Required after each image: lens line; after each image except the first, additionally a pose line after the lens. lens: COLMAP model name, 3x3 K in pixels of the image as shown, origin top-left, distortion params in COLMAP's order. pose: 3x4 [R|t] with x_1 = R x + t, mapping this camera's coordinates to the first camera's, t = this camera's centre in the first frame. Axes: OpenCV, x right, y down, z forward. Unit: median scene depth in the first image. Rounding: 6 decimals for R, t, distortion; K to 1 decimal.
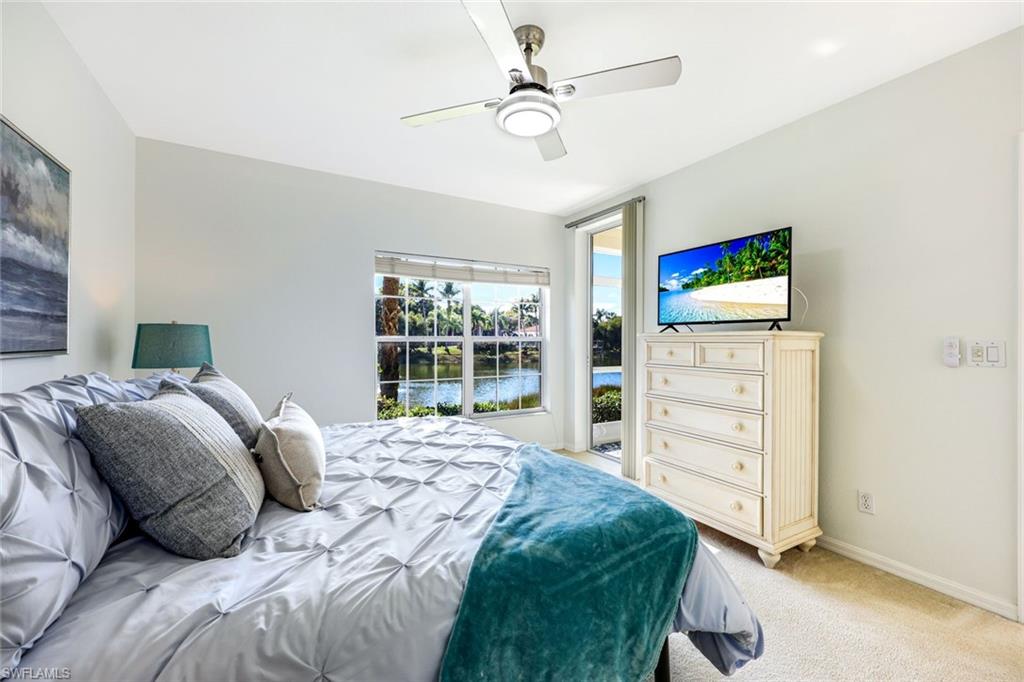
lens RADIAL K [[415.0, 0, 515.2], [0, 415.0, 338.4], [0, 0, 1]] dist [0.002967, 0.000292]
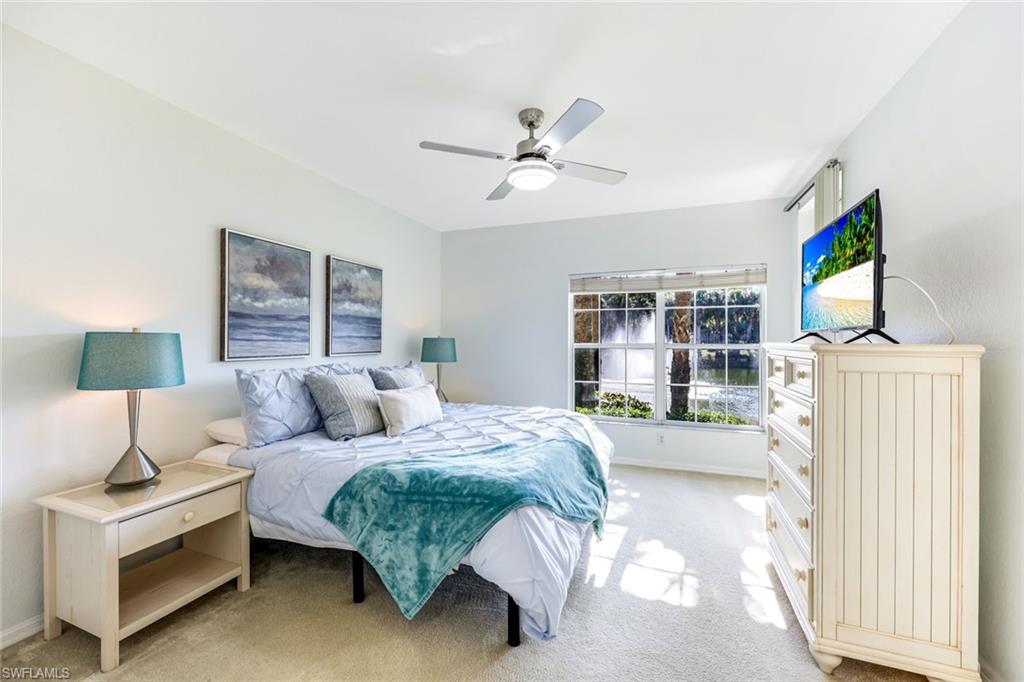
lens RADIAL K [[415.0, 0, 513.6], [0, 415.0, 341.4], [0, 0, 1]] dist [0.002967, 0.000292]
pose [[0.635918, 0.000090, -0.771757, 1.030929], [0.002562, 0.999994, 0.002228, -0.029192], [0.771752, -0.003394, 0.635914, 0.156920]]
